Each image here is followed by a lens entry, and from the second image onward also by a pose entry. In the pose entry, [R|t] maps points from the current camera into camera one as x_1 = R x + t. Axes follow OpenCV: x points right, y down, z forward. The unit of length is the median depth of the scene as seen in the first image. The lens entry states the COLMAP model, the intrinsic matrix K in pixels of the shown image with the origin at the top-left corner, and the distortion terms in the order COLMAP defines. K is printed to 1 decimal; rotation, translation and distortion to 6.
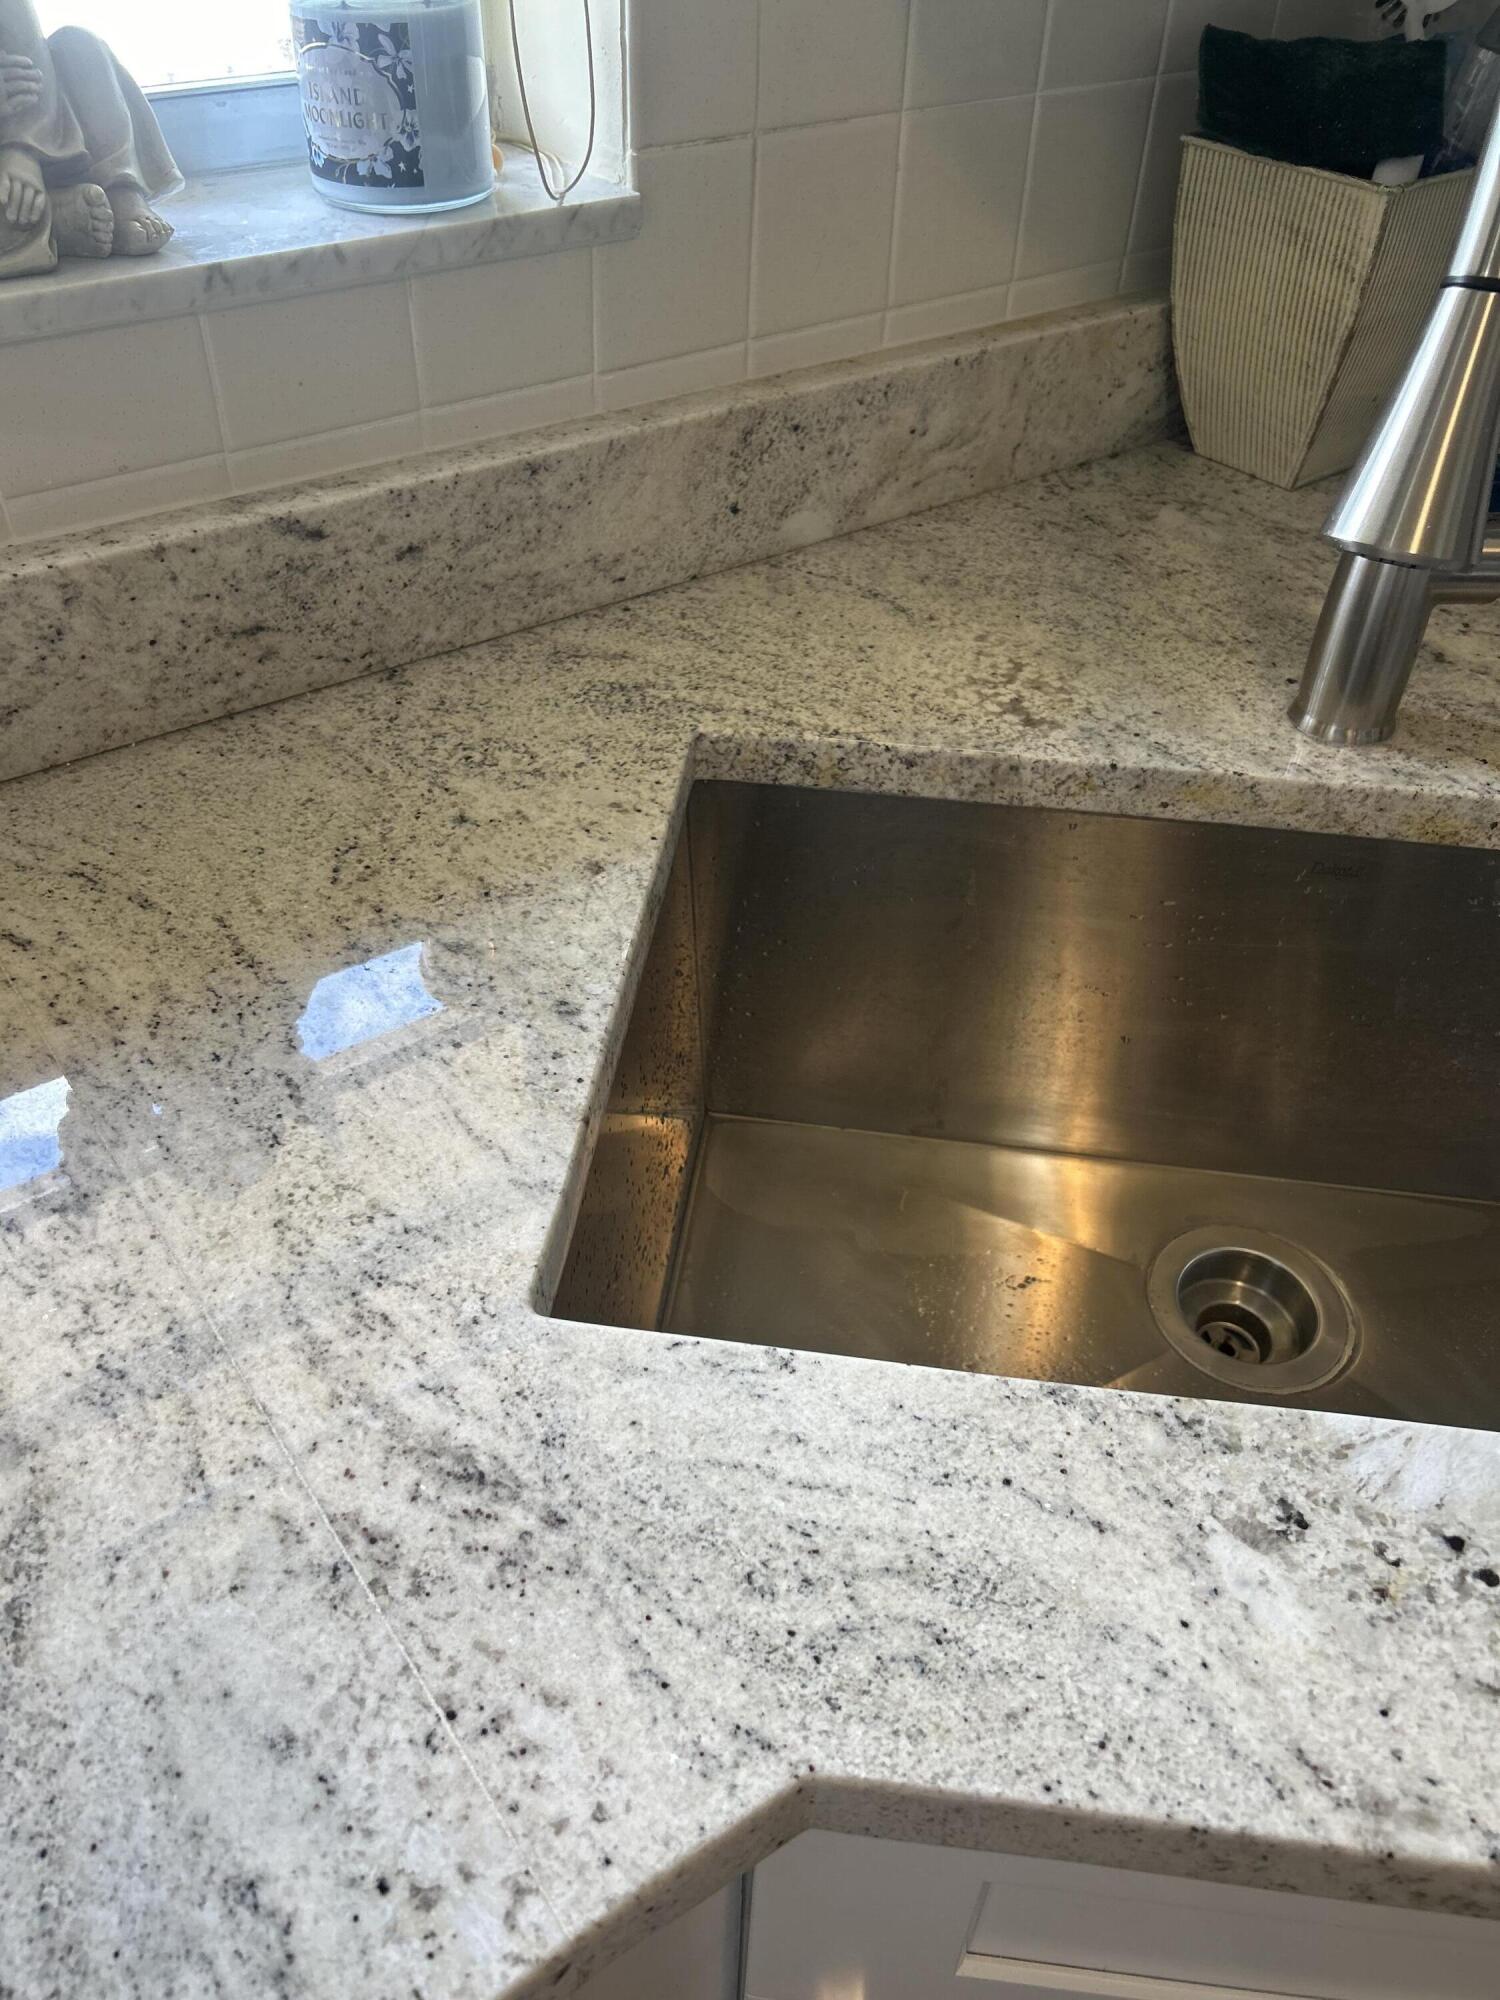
lens RADIAL K [[1510.4, 0, 729.0], [0, 1510.4, 1008.5], [0, 0, 1]] dist [0.094633, -0.188249]
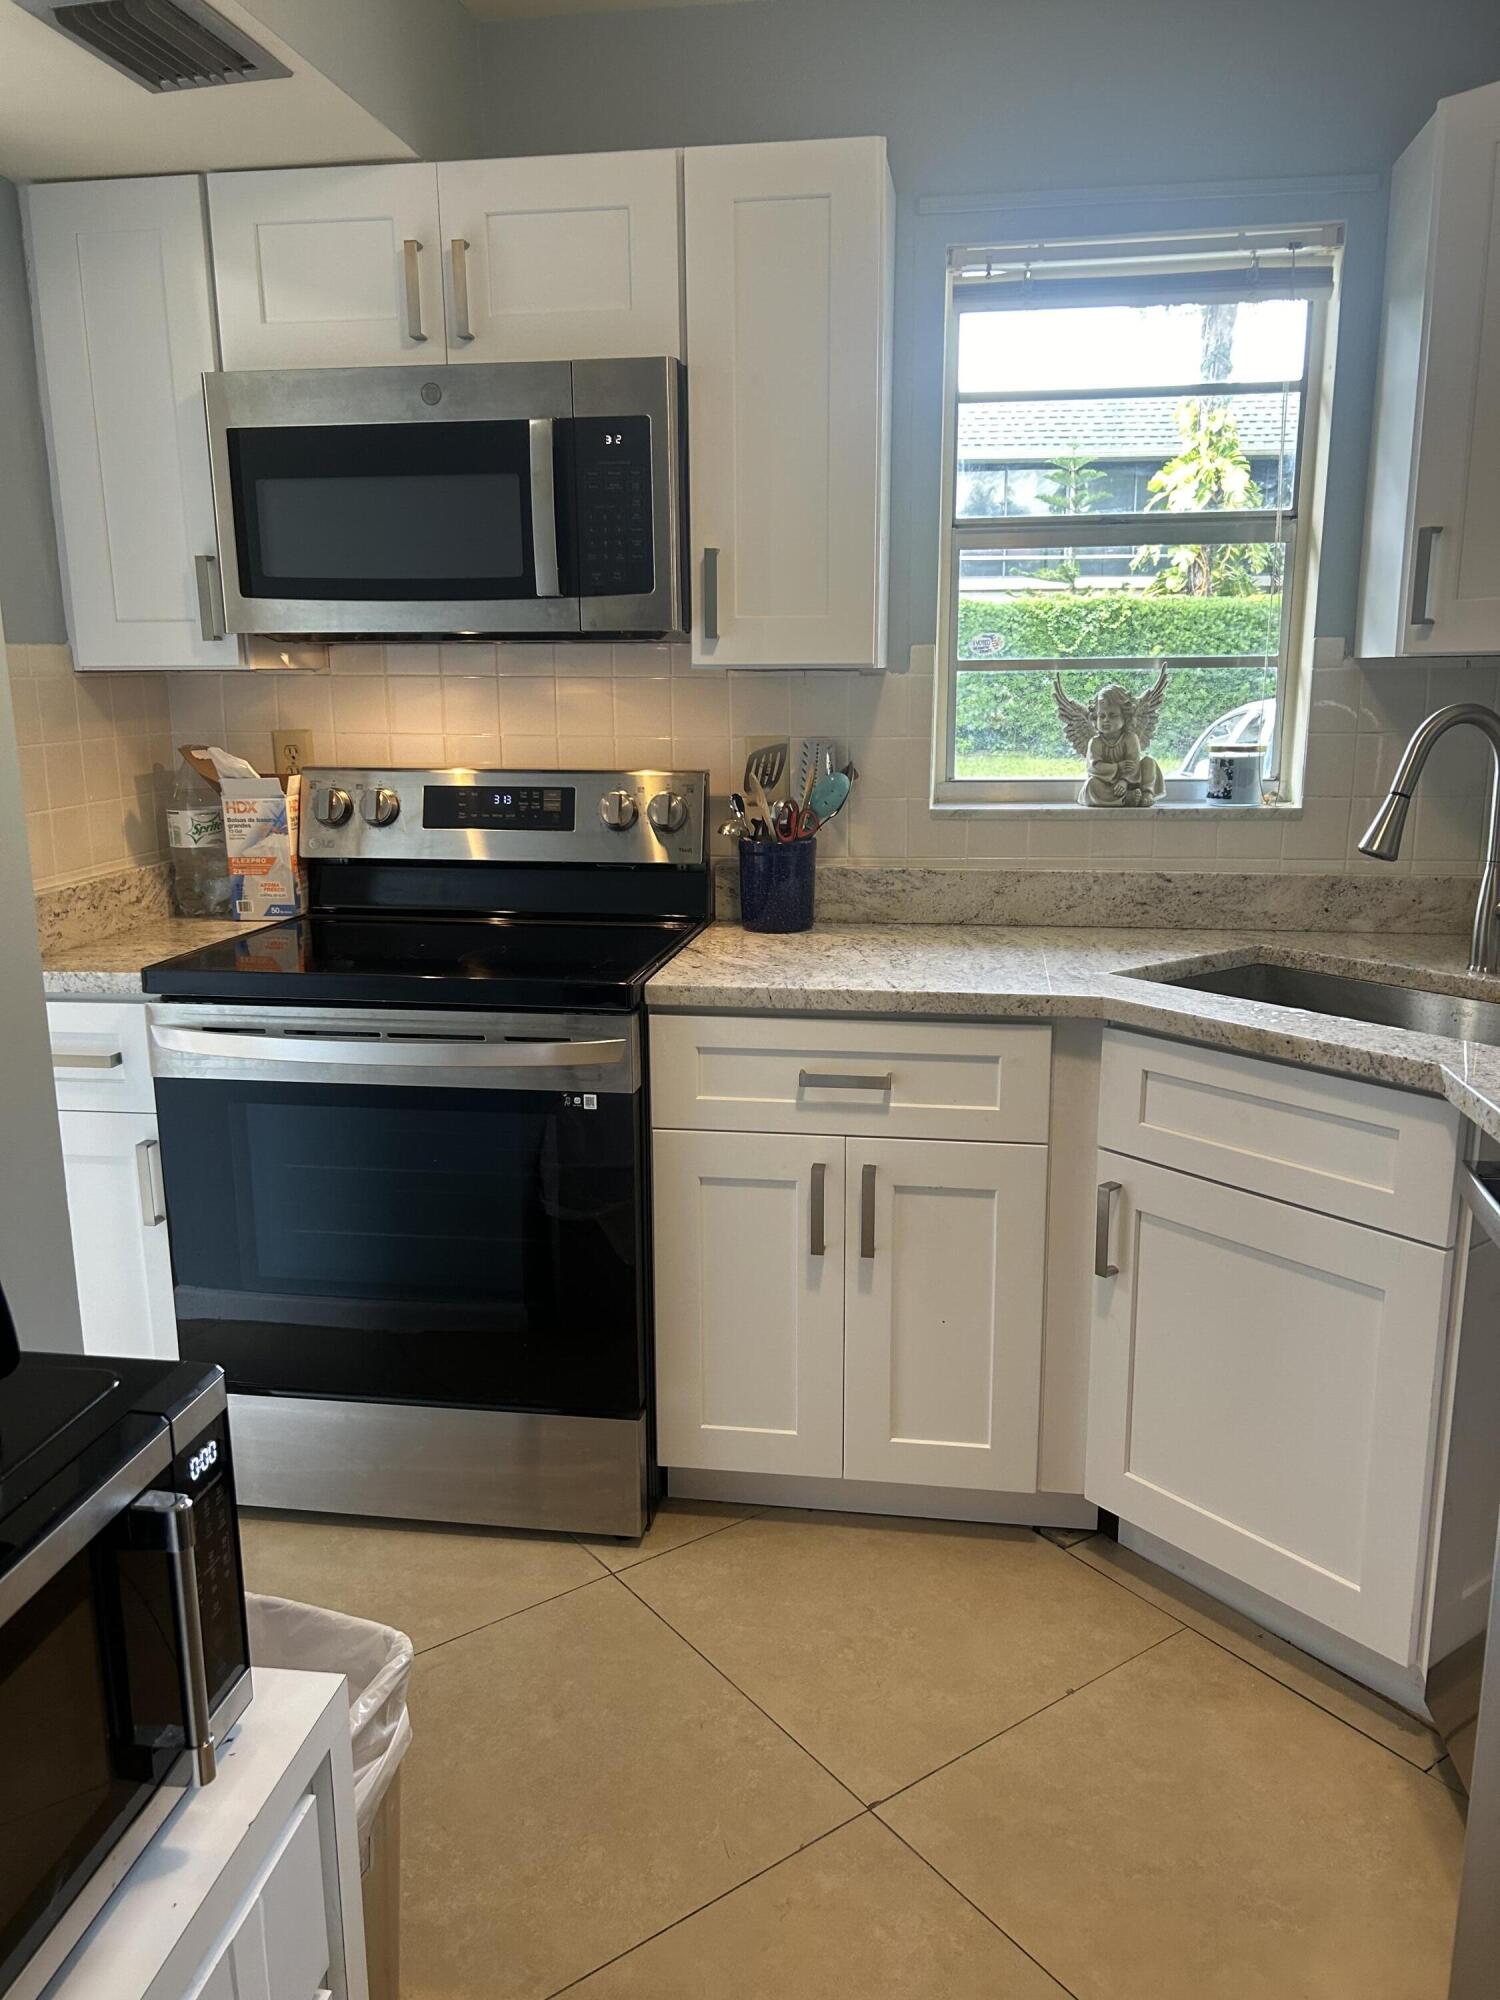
lens RADIAL K [[1510.4, 0, 729.0], [0, 1510.4, 1008.5], [0, 0, 1]] dist [0.094633, -0.188249]
pose [[0.704343, 0.128995, -0.698041, 1.481612], [-0.449465, 0.842164, -0.297894, 1.418206], [0.549438, 0.523565, 0.651151, -1.654475]]
